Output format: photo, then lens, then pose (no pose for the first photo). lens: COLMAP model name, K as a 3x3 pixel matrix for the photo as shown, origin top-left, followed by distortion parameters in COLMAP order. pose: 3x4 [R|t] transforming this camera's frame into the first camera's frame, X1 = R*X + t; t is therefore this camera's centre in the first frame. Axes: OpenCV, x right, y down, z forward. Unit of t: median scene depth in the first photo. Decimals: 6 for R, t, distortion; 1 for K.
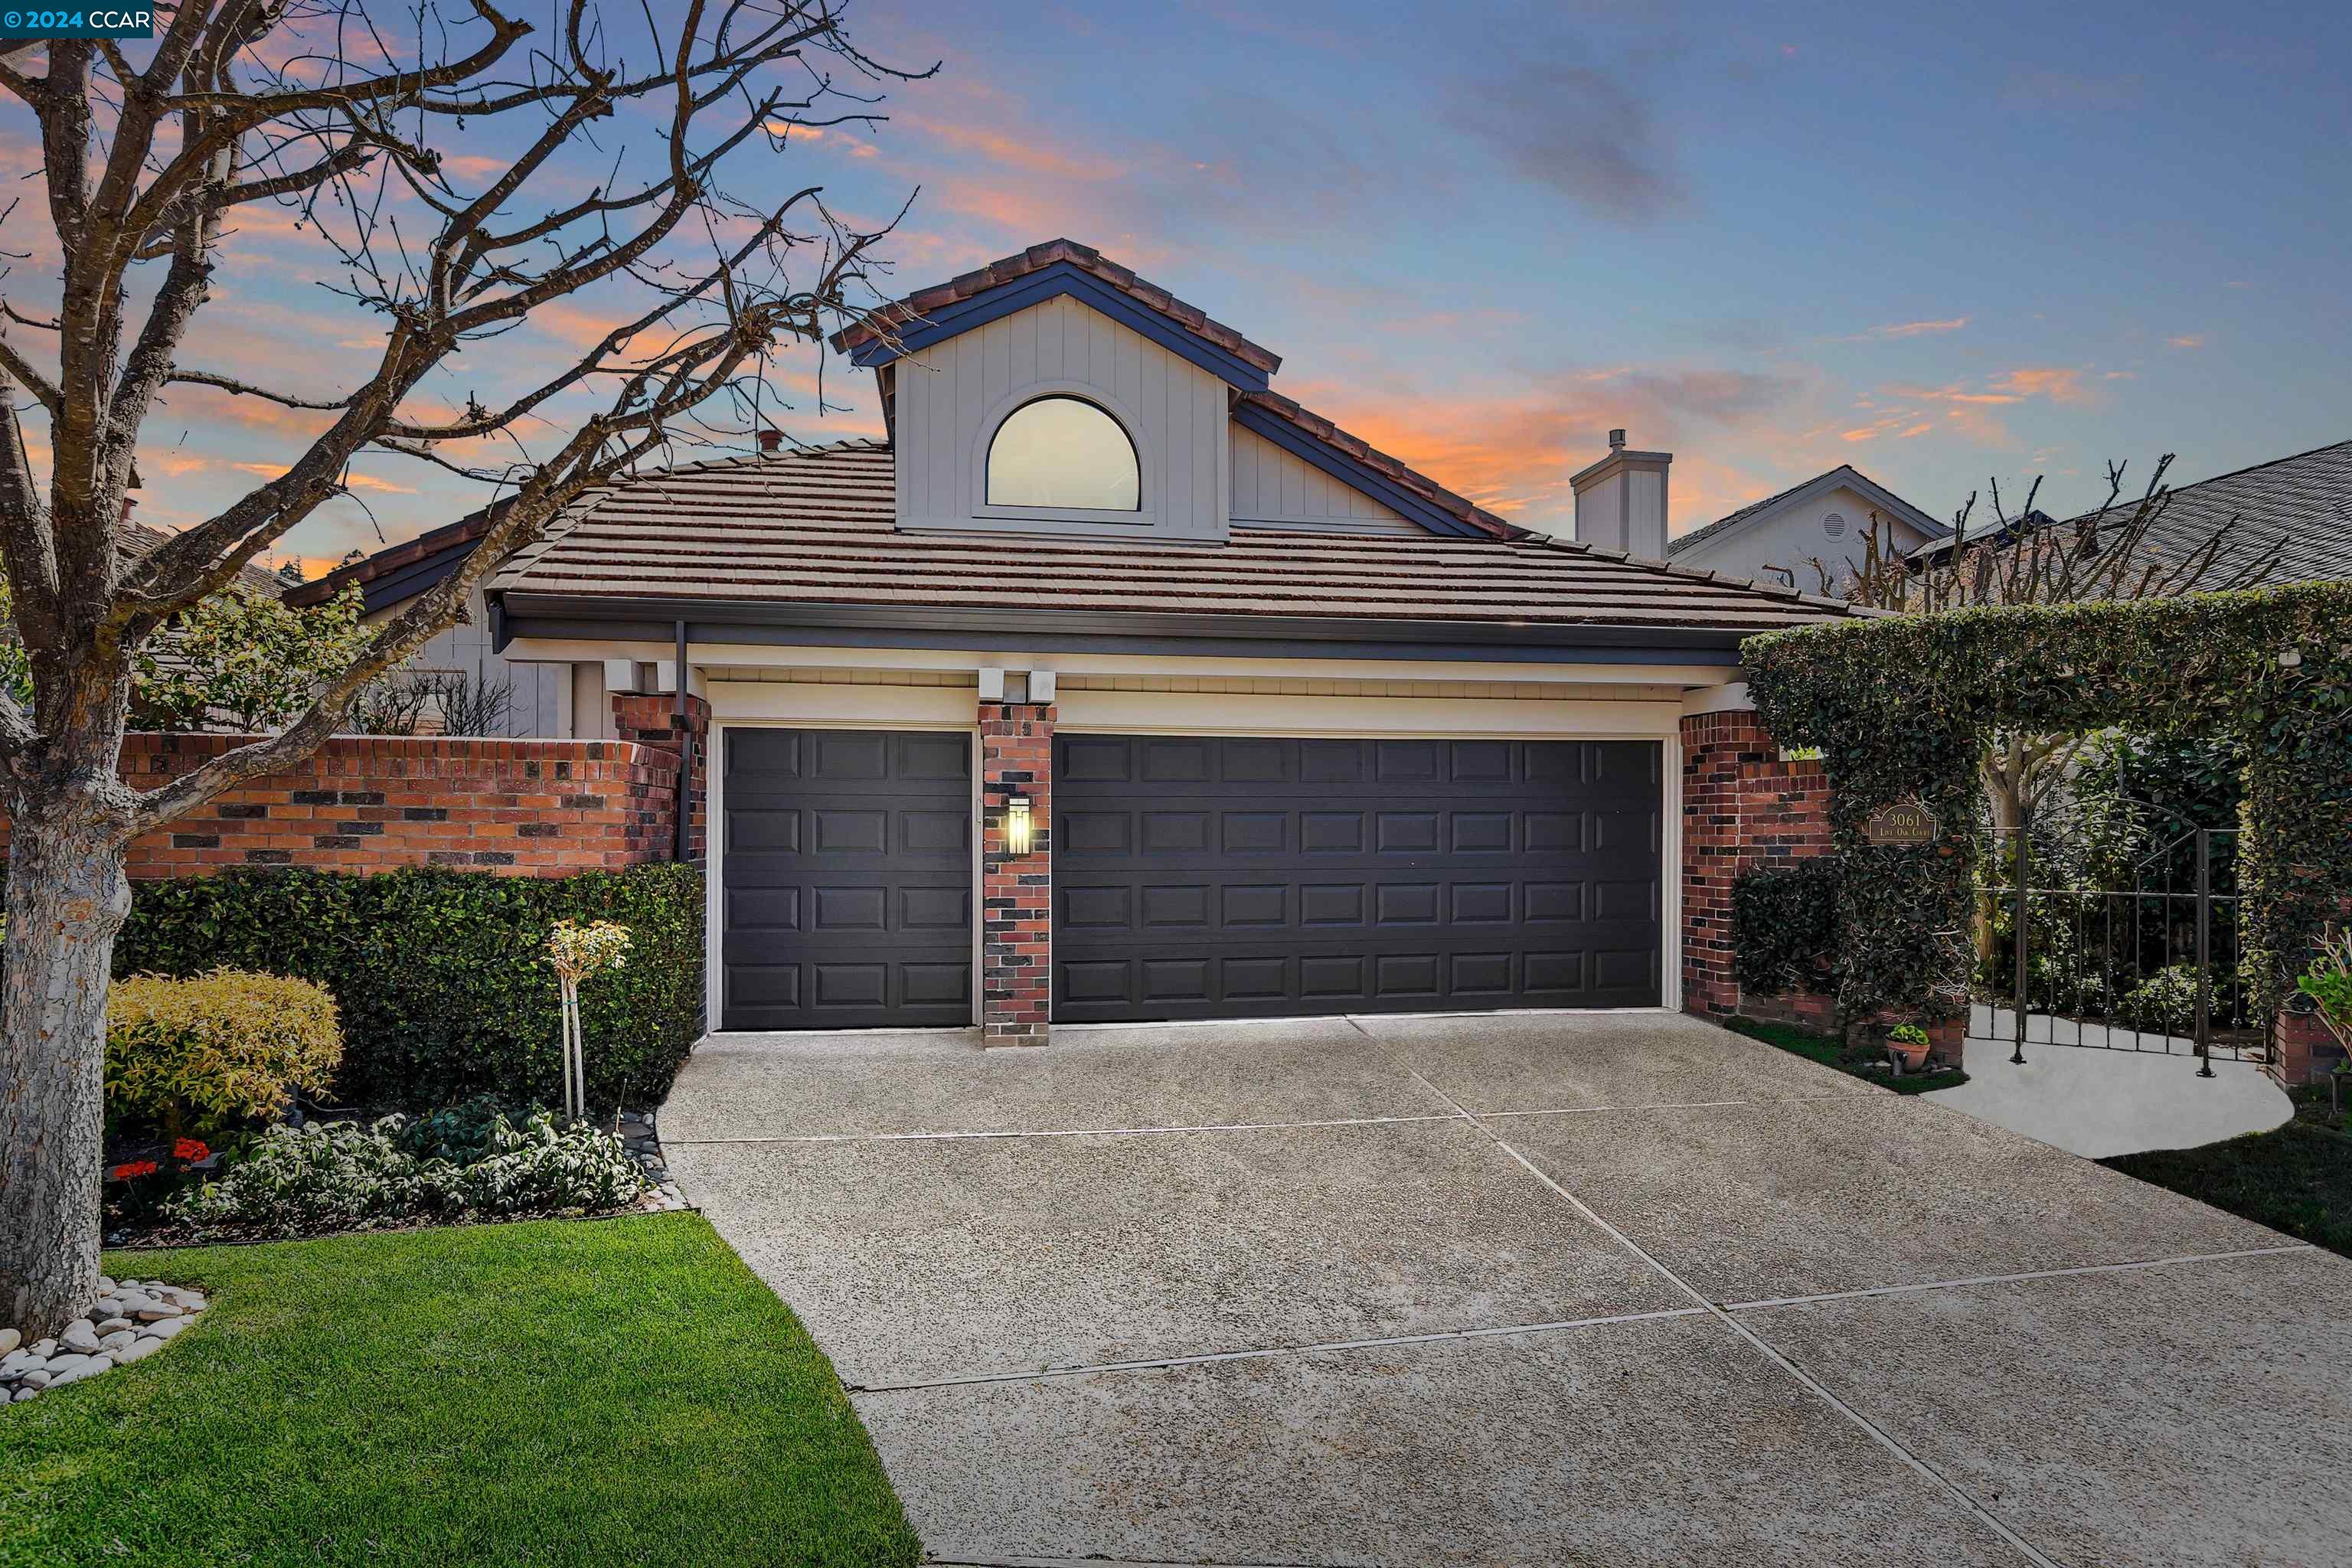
lens RADIAL K [[1286.7, 0, 1171.5], [0, 1286.7, 830.2], [0, 0, 1]] dist [-0.031326, 0.022768]
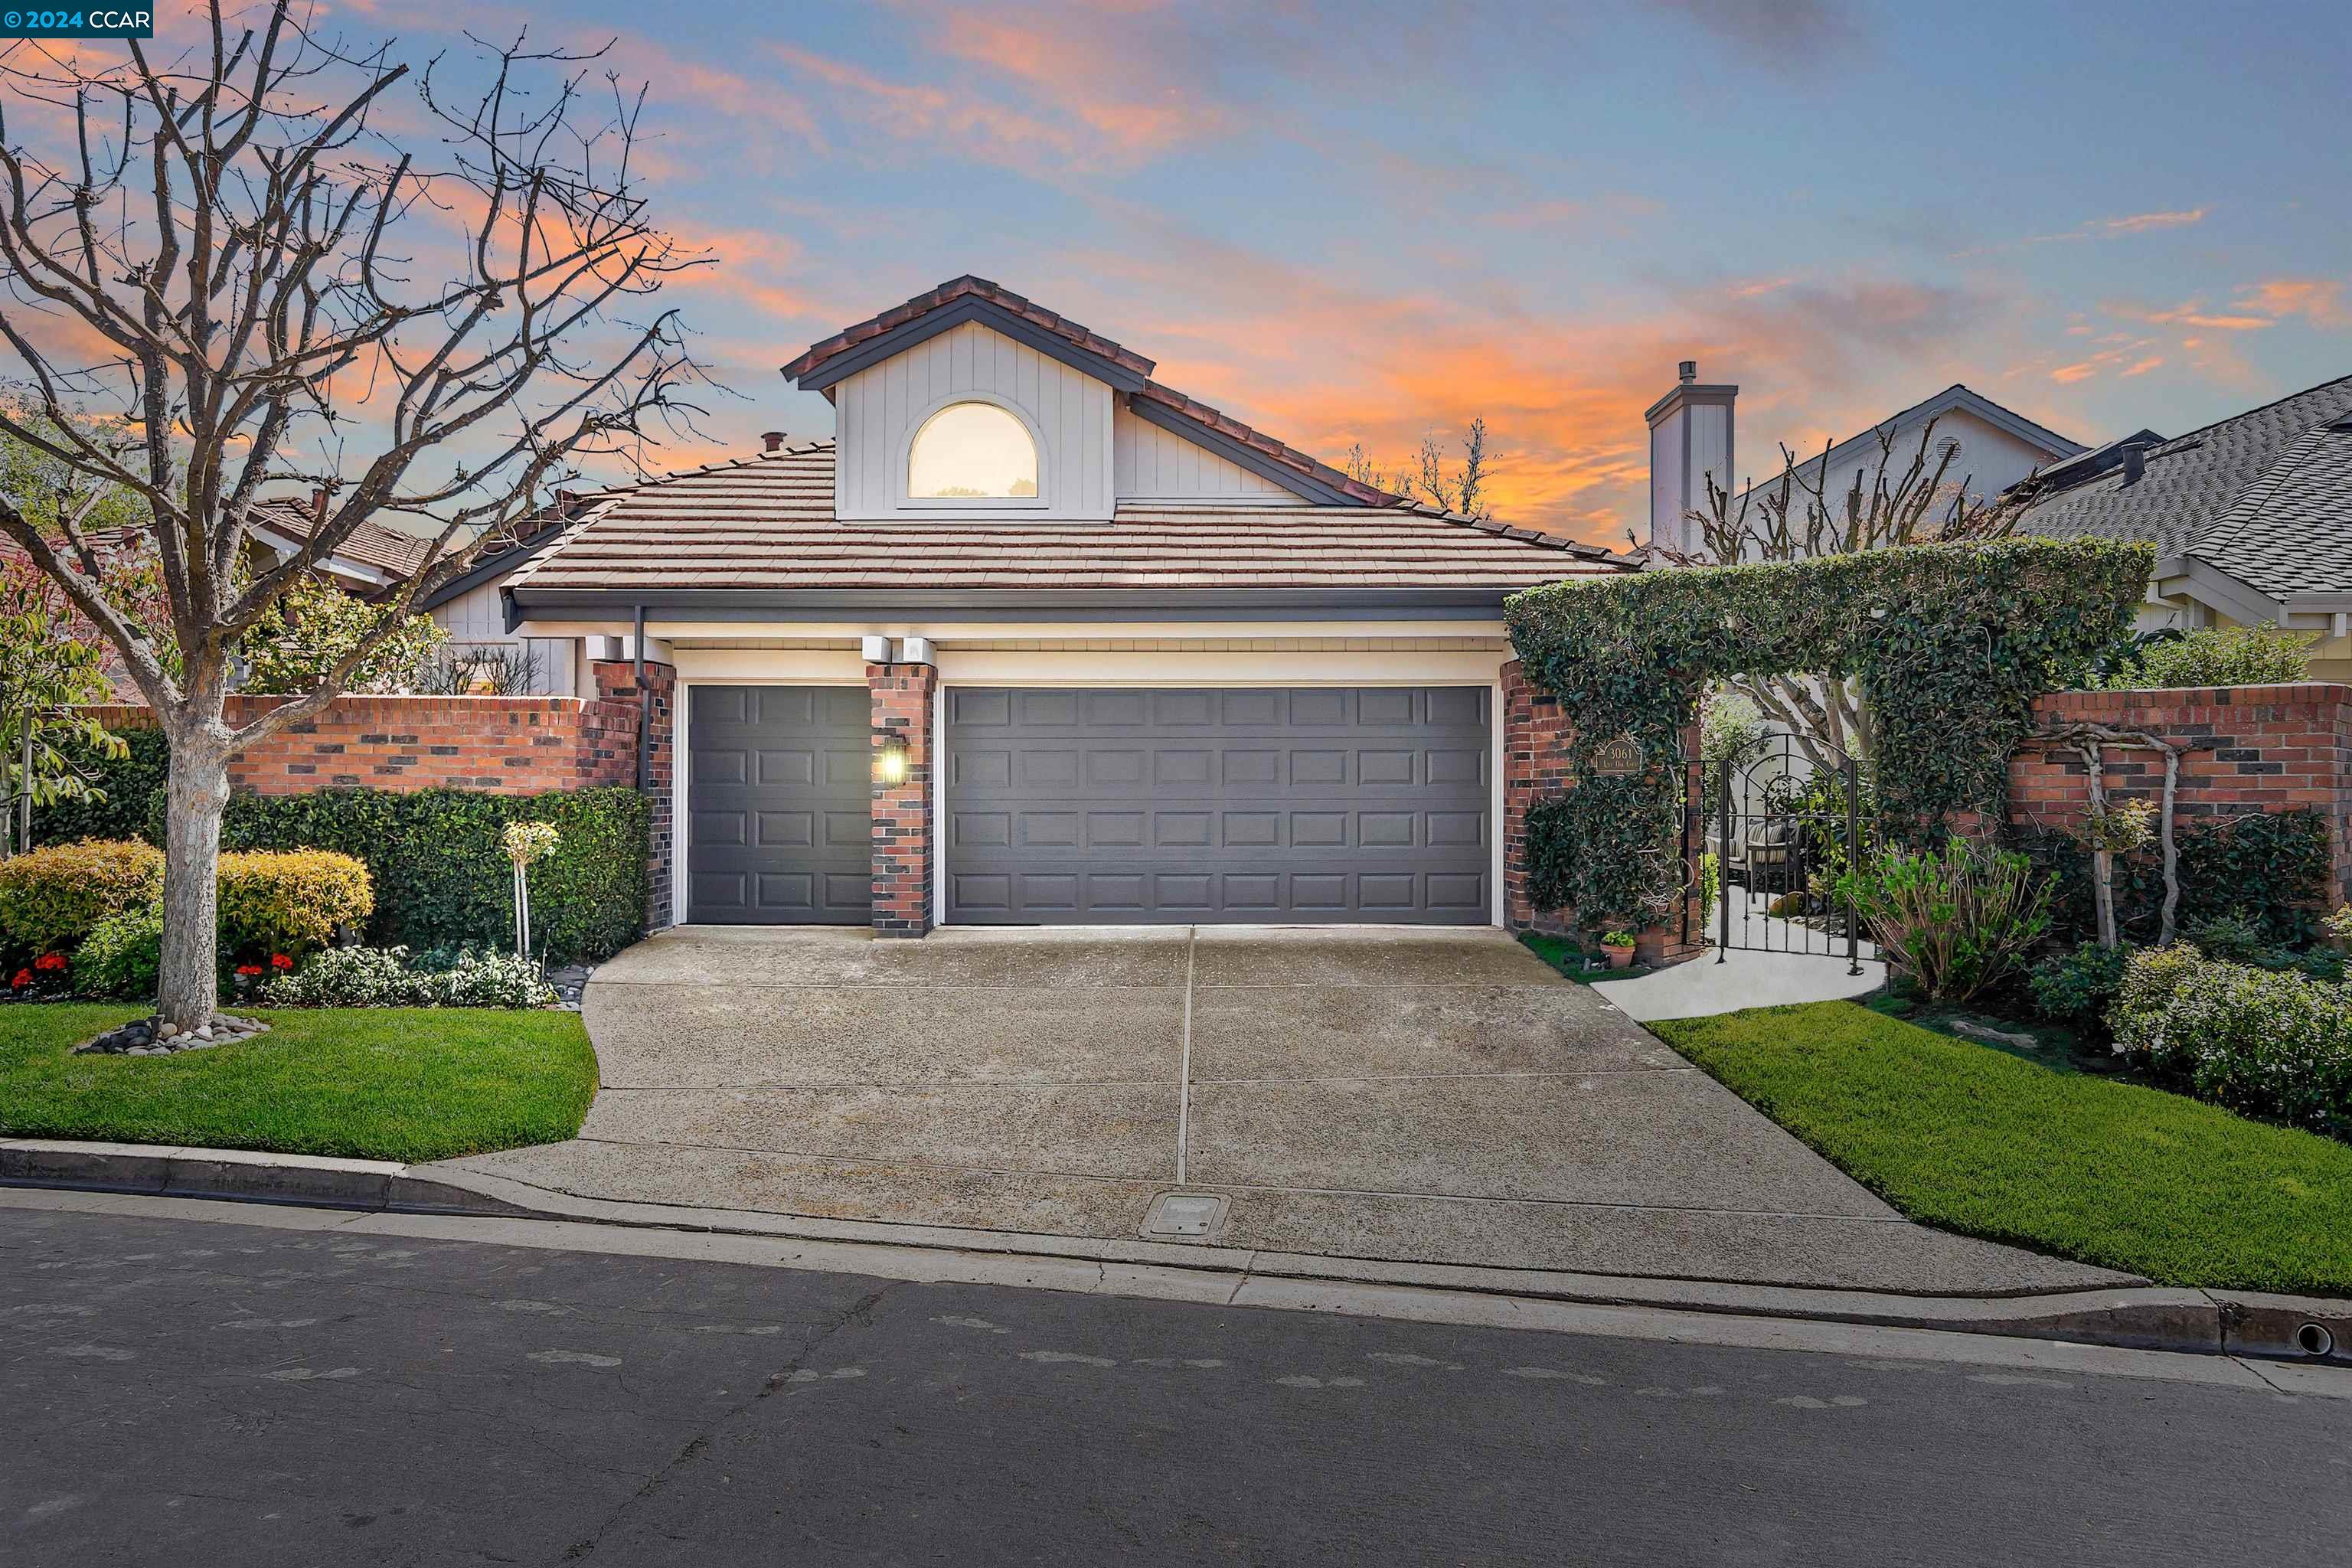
lens RADIAL K [[1459.7, 0, 1176.0], [0, 1459.7, 784.0], [0, 0, 1]] dist [-0.040967, 0.001596]
pose [[0.984821, -0.000347, -0.173571, 0.424103], [-0.000549, 0.999987, -0.005112, 0.027820], [0.173571, 0.005129, 0.984808, -0.377139]]
